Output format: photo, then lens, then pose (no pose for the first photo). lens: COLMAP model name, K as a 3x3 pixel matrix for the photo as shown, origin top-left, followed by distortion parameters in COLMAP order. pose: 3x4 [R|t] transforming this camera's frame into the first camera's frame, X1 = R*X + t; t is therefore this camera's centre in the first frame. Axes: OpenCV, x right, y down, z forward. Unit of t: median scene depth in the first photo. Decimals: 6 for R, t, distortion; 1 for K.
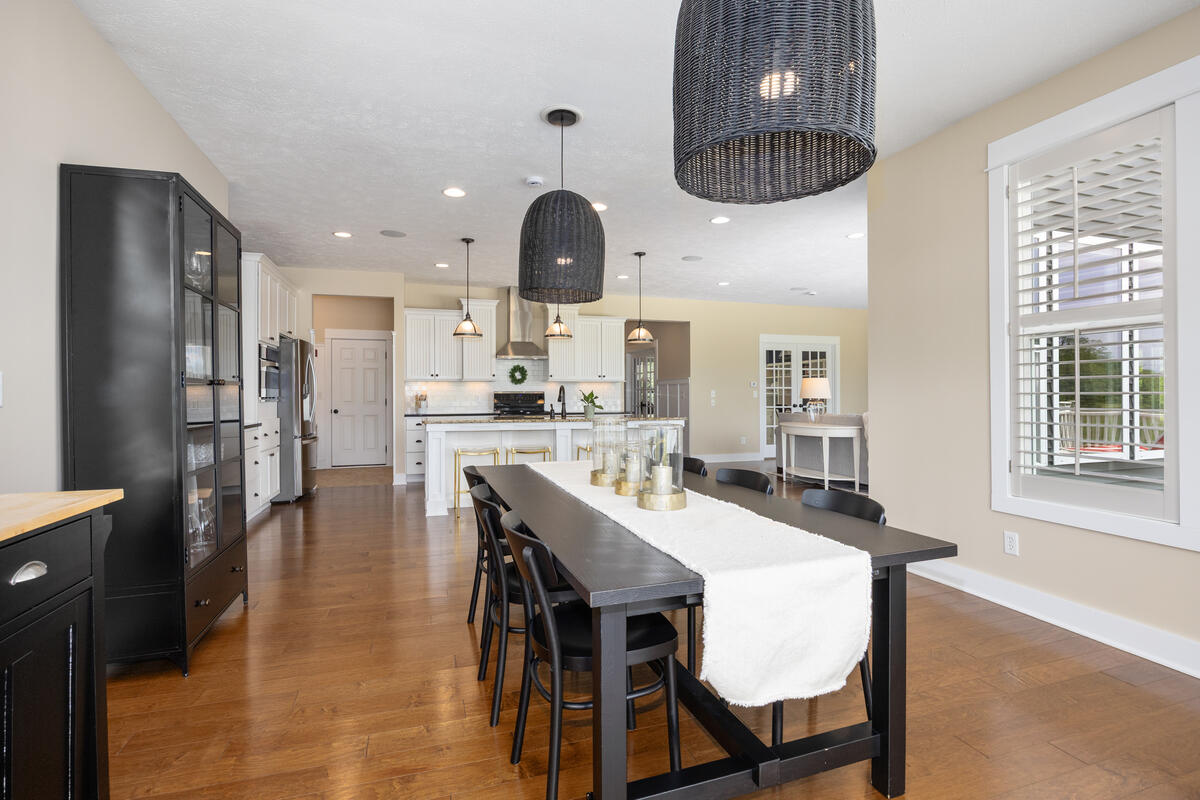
lens RADIAL K [[569.7, 0, 601.4], [0, 569.7, 397.3], [0, 0, 1]] dist [-0.004276, -0.000200]
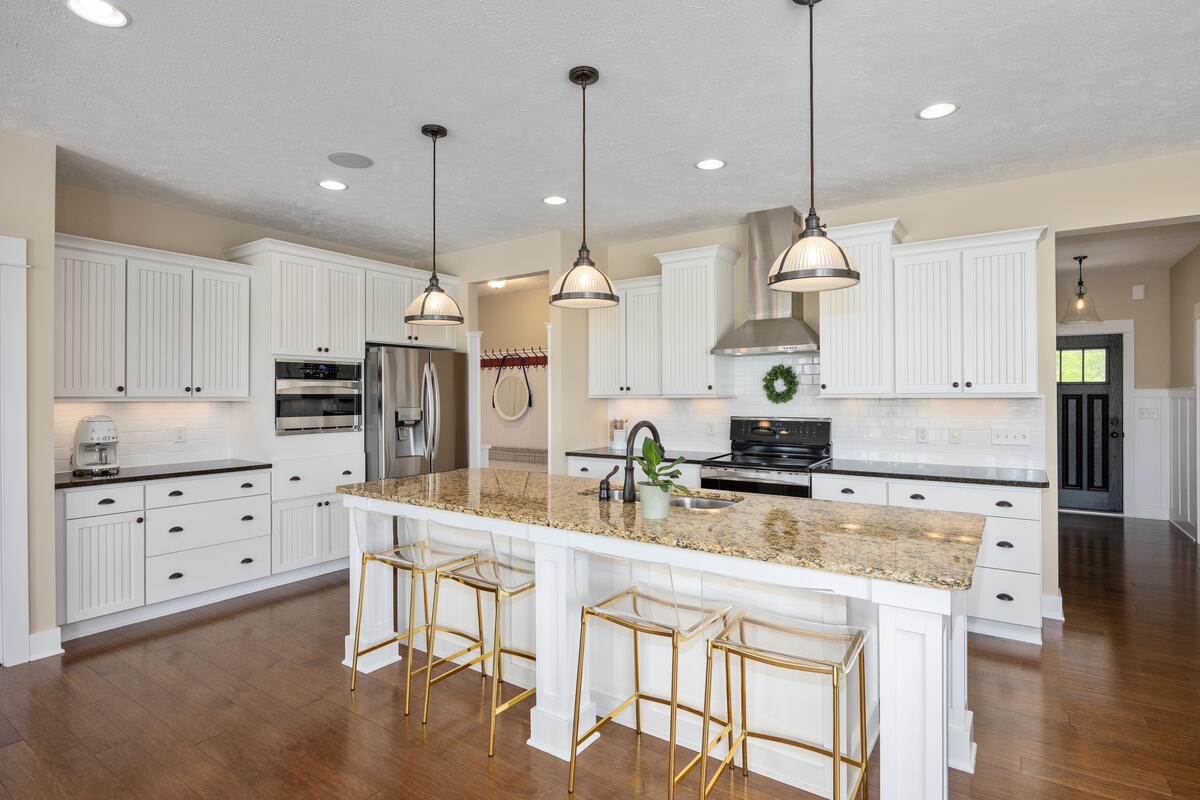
lens RADIAL K [[593.6, 0, 592.4], [0, 593.6, 397.7], [0, 0, 1]] dist [-0.014197, 0.001437]
pose [[0.598087, 0.004809, -0.801417, 0.176512], [0.000837, 0.999978, 0.006626, -0.030633], [0.801431, -0.004634, 0.598069, 0.546570]]
